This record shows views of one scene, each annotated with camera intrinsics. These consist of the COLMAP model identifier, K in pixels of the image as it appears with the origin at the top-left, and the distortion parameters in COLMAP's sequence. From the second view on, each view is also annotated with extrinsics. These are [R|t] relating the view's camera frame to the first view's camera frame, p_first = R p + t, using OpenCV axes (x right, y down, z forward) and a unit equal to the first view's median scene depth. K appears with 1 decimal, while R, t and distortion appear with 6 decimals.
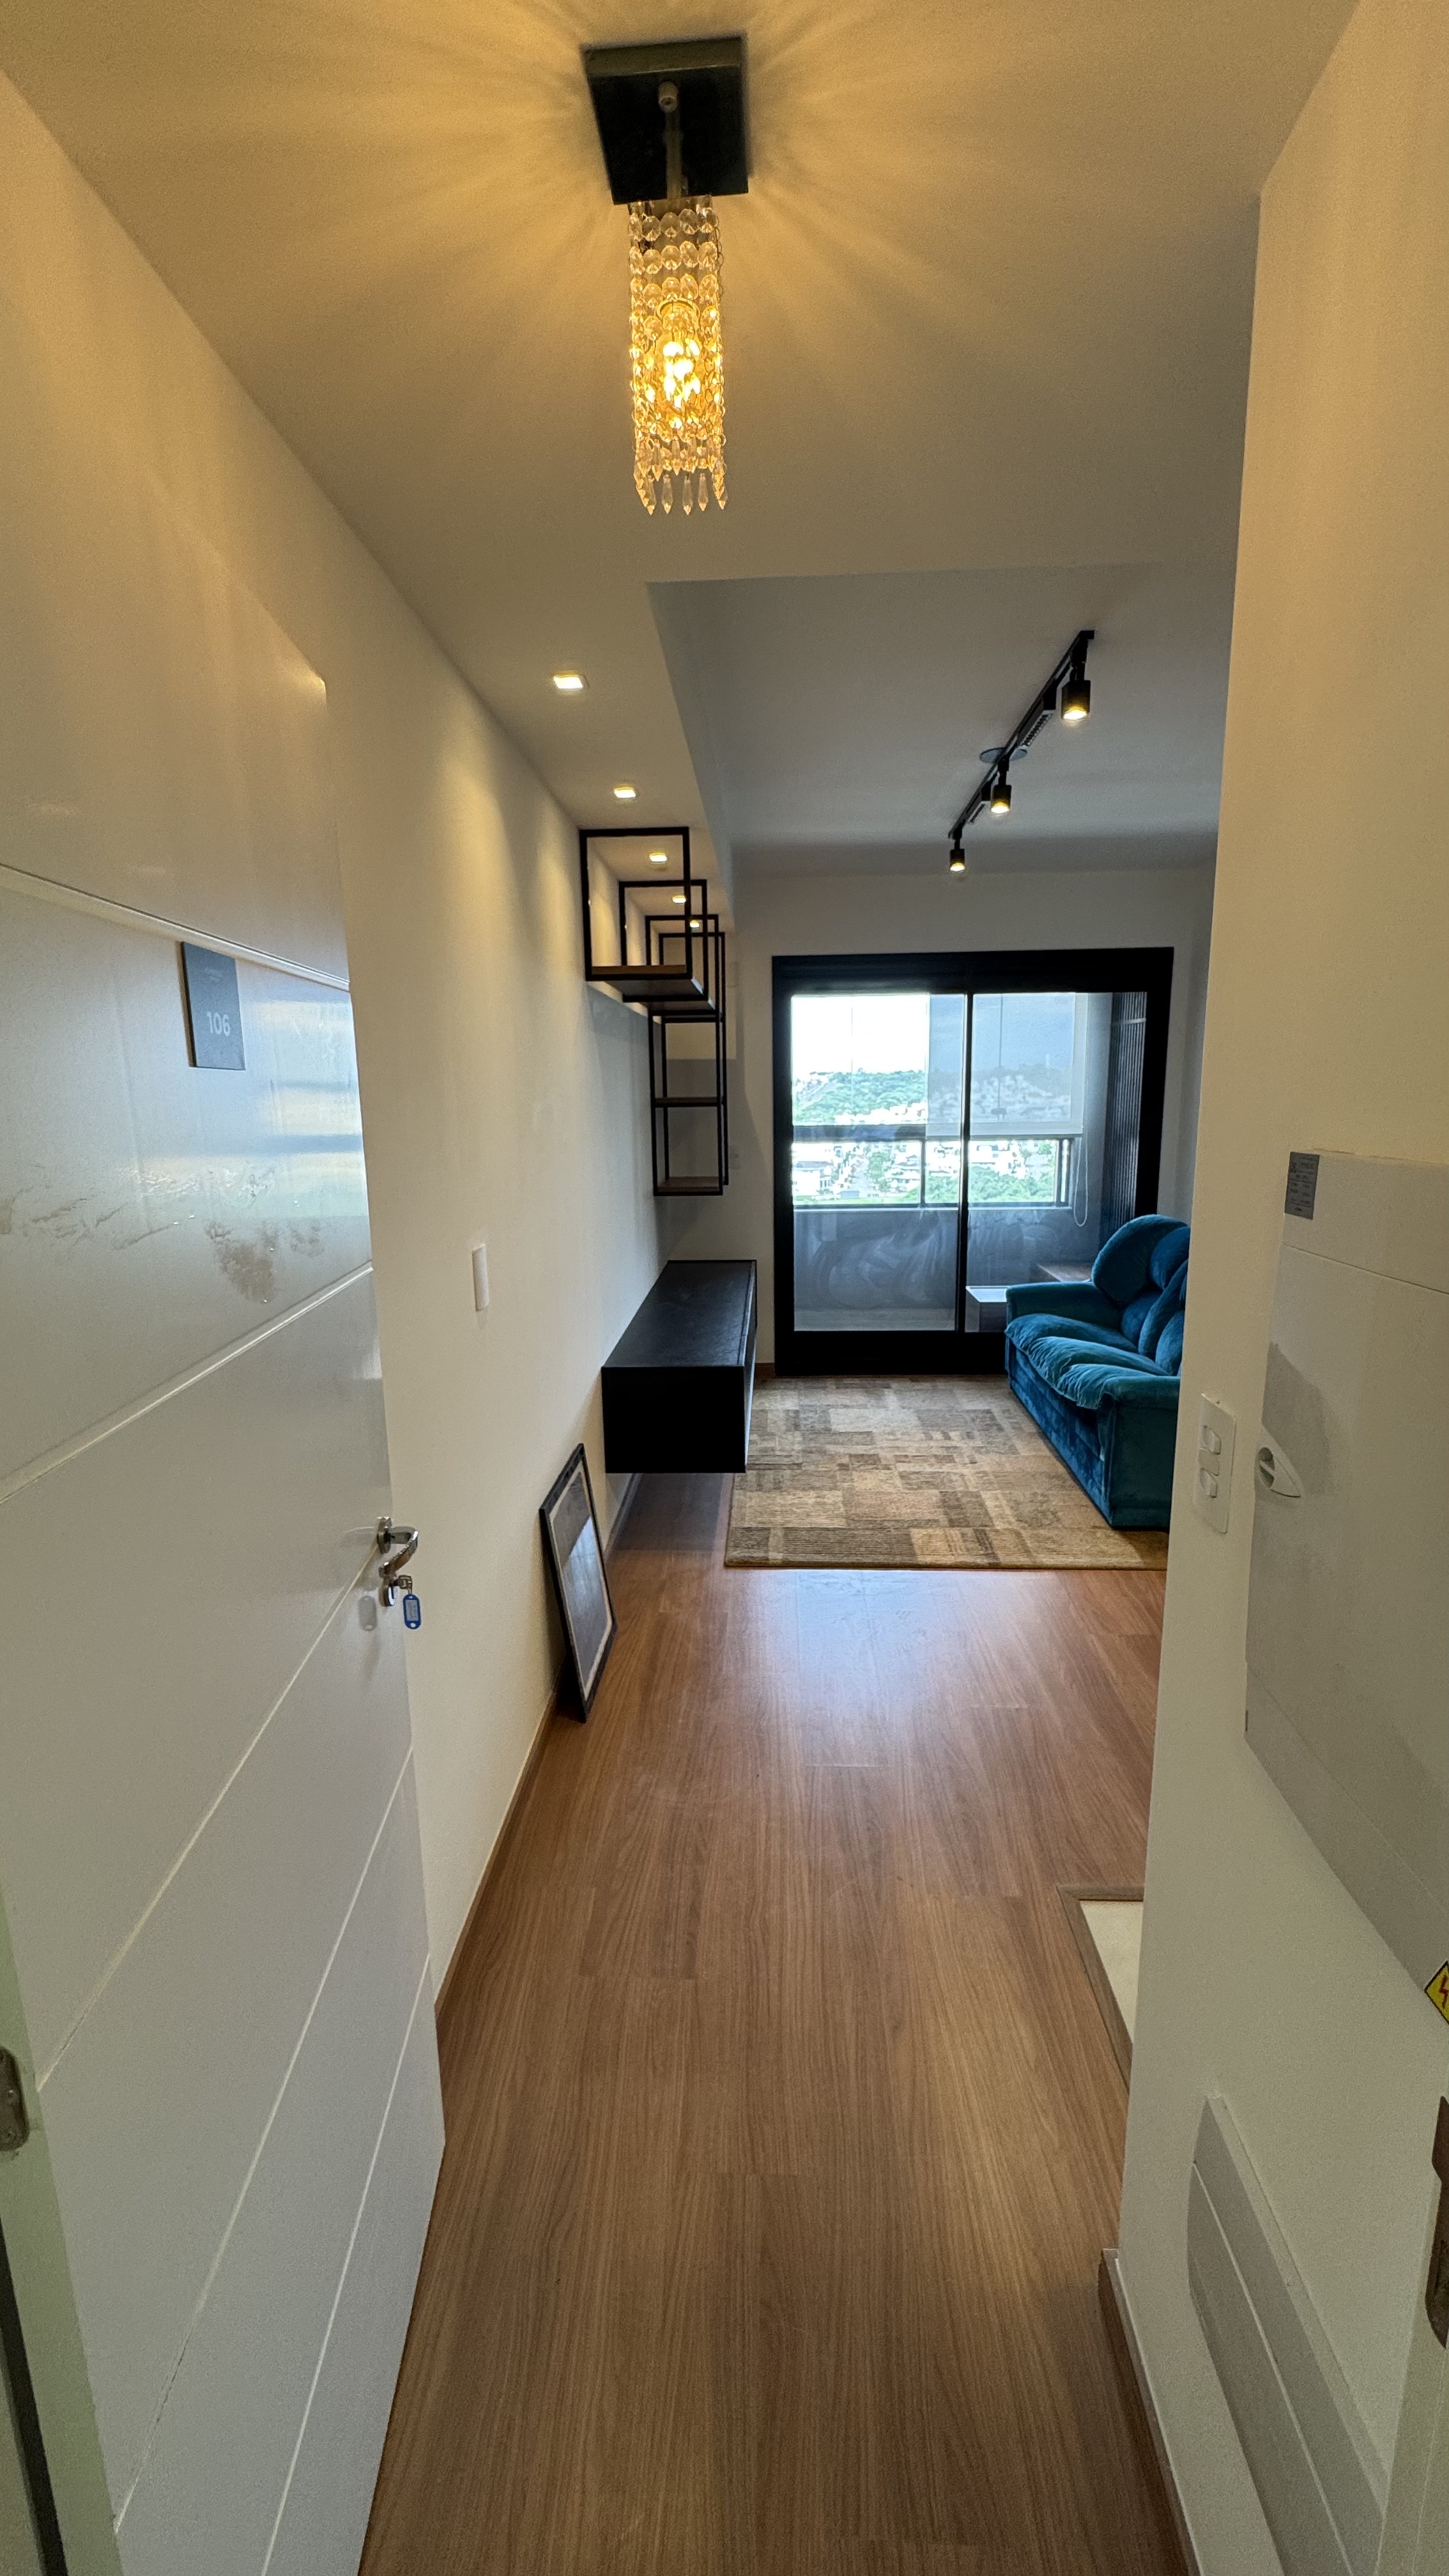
lens RADIAL K [[1031.0, 0, 725.8], [0, 1031.0, 1282.8], [0, 0, 1]] dist [-0.000358, -0.001045]
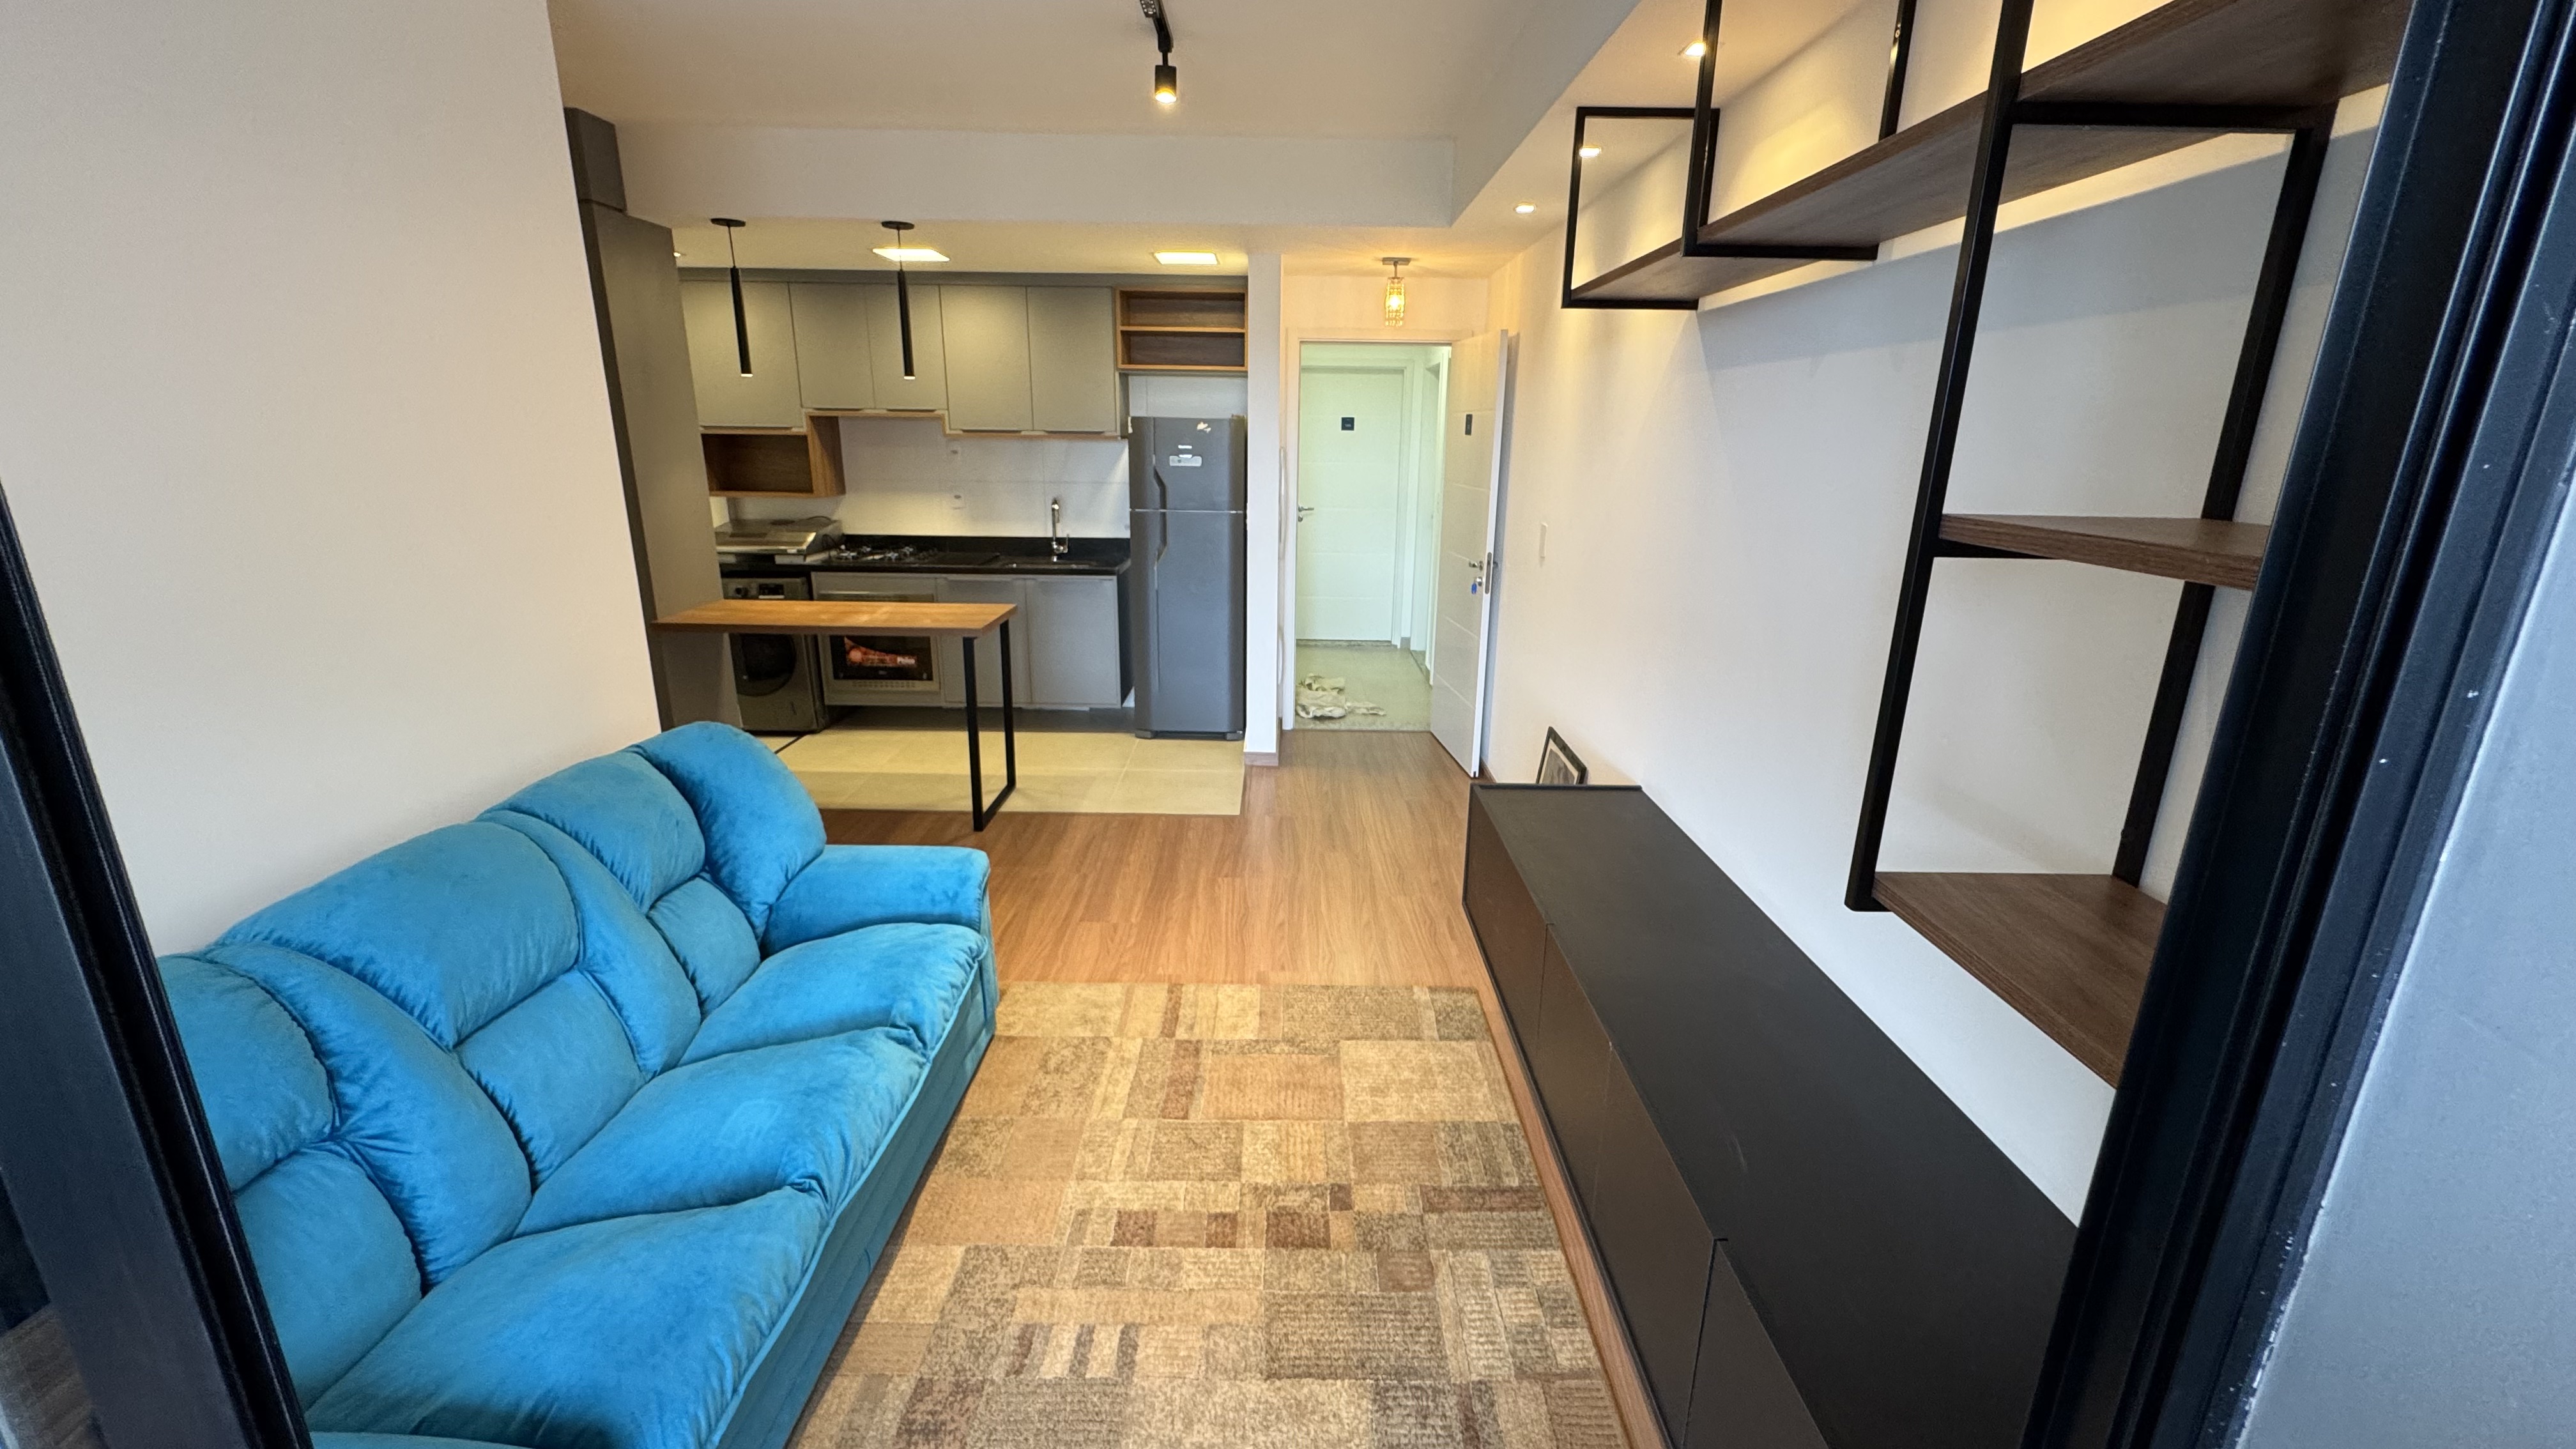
lens RADIAL K [[1031.0, 0, 1278.9], [0, 1031.0, 716.3], [0, 0, 1]] dist [-0.000358, -0.001045]
pose [[-0.998987, 0.013111, -0.043050, 0.159246], [-0.007424, 0.895499, 0.445002, -0.260572], [0.044386, 0.444871, -0.894494, 1.310690]]
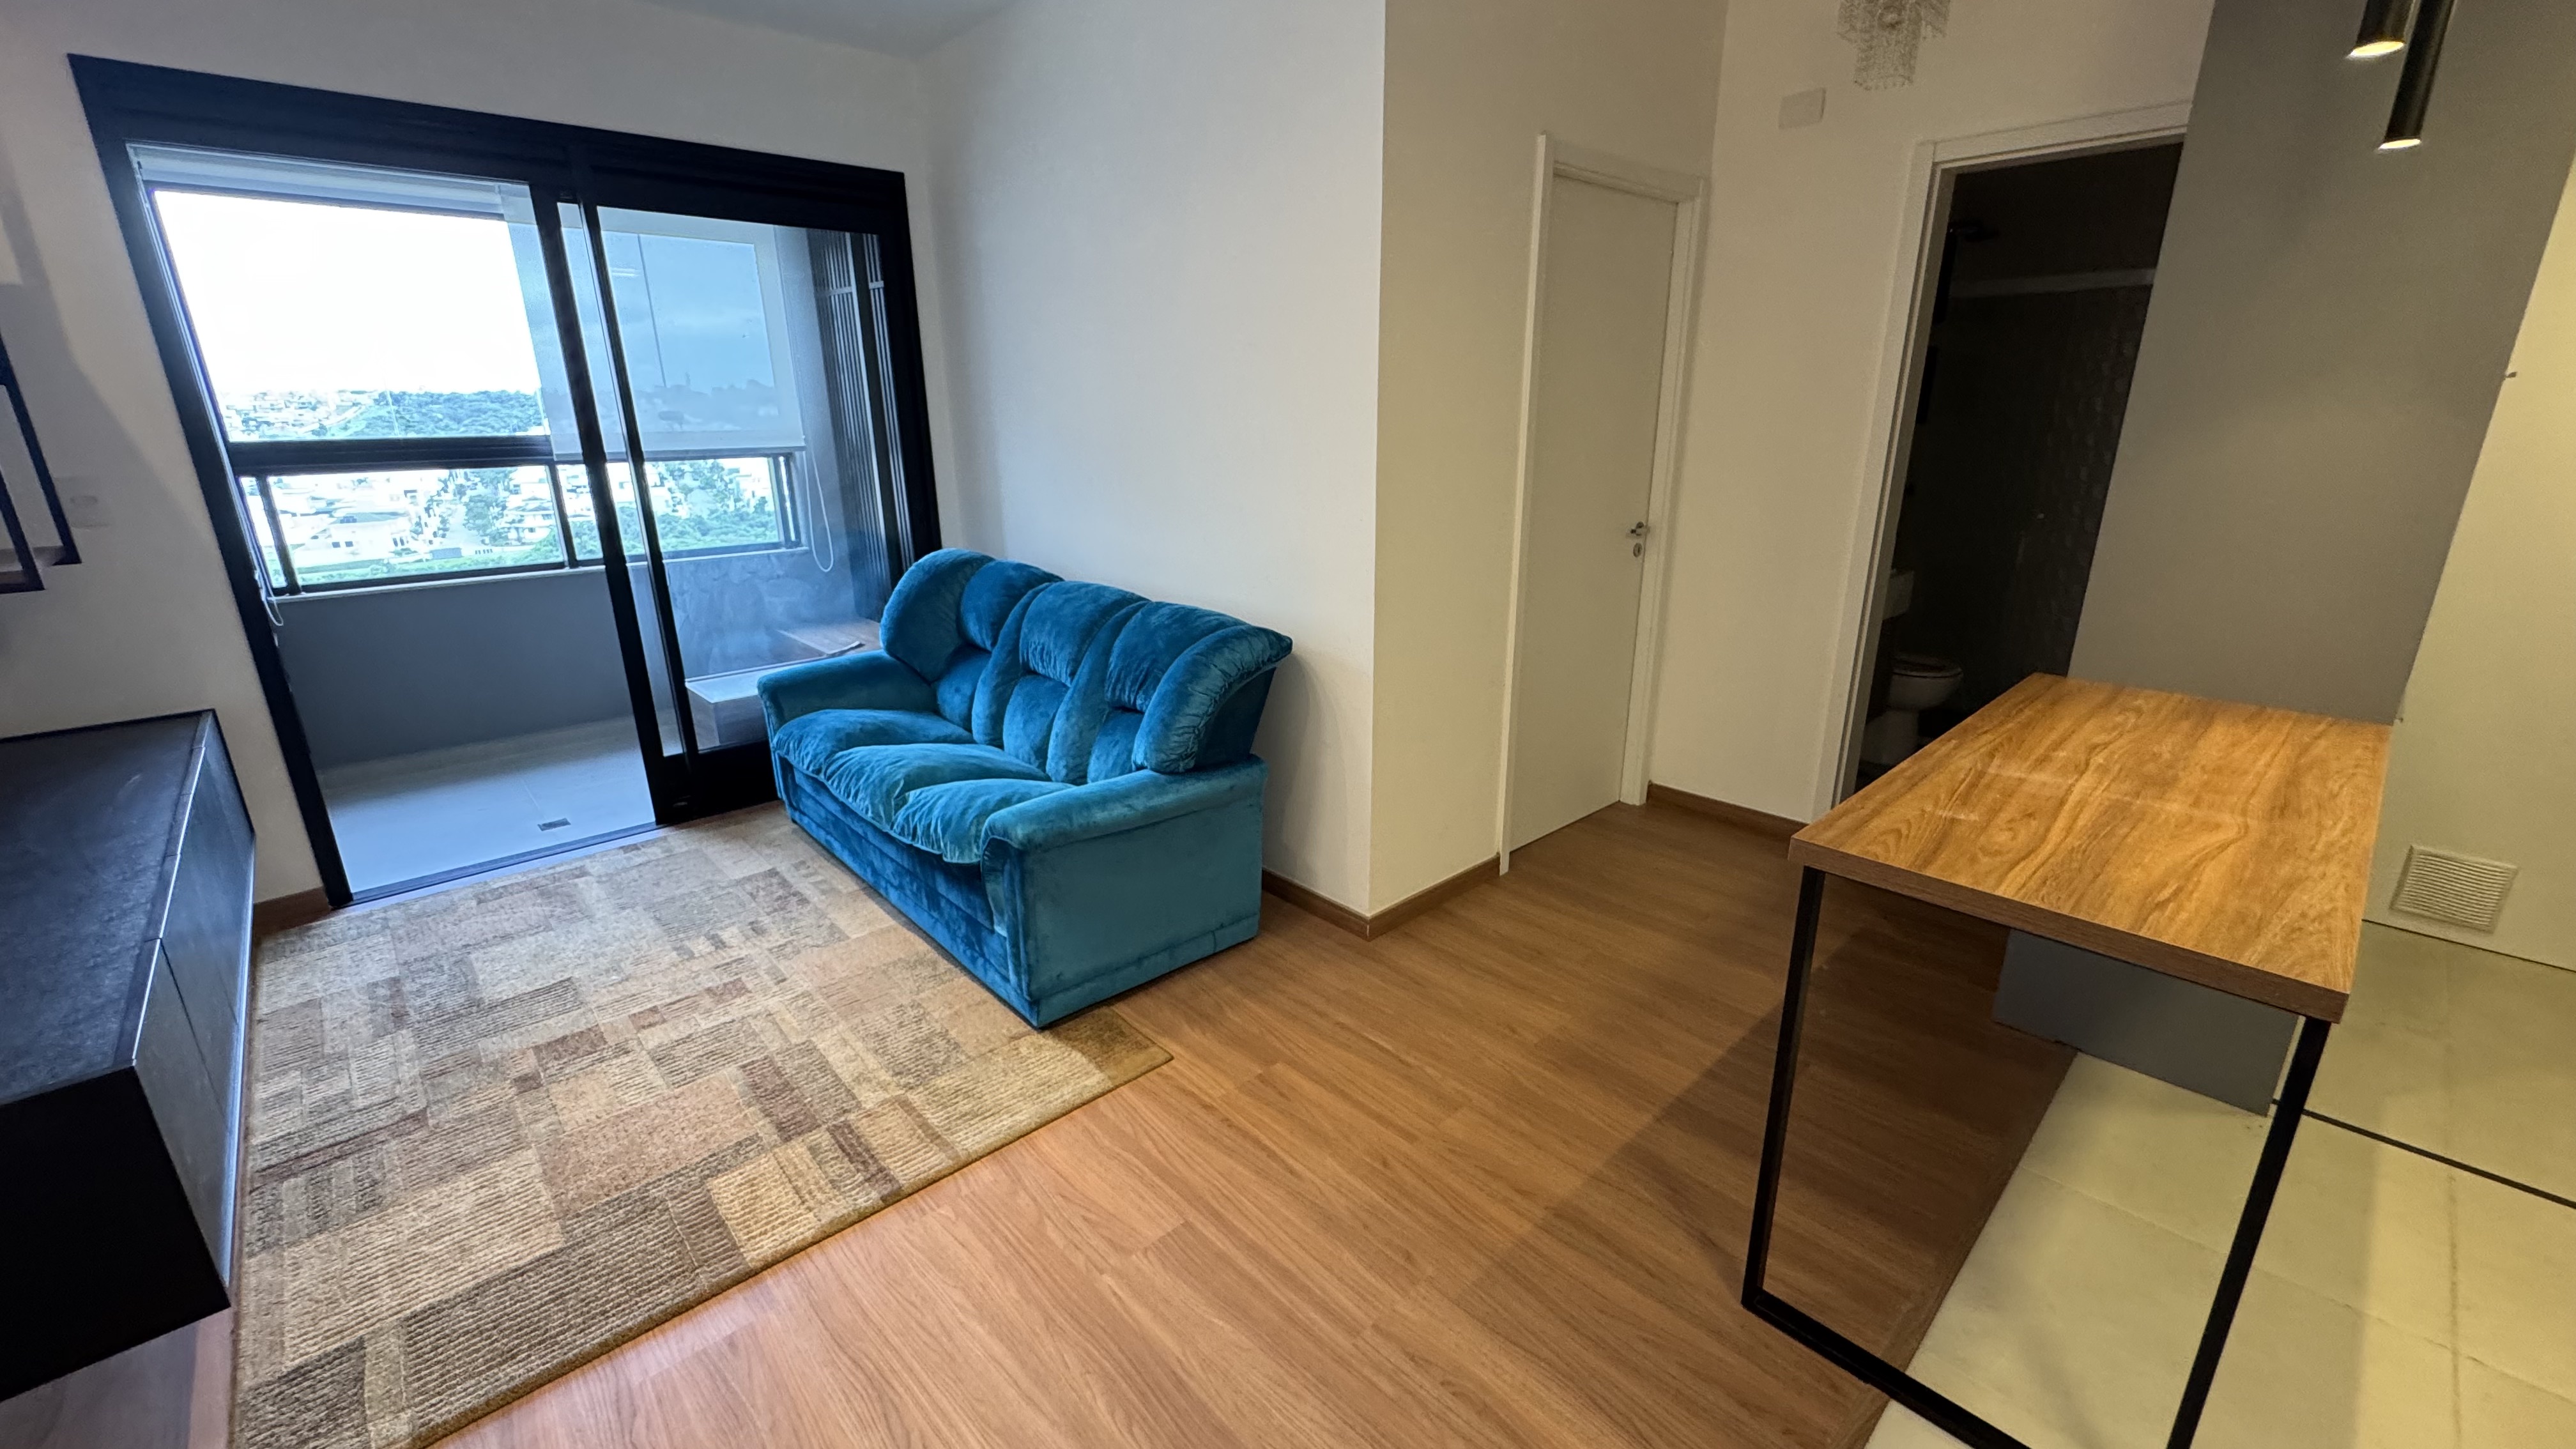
lens RADIAL K [[1031.0, 0, 1284.8], [0, 1031.0, 721.8], [0, 0, 1]] dist [-0.000358, -0.001045]
pose [[0.697095, -0.200832, 0.688277, 0.056685], [0.128981, 0.979434, 0.155154, -0.032111], [-0.705282, -0.019382, 0.708662, 0.347629]]
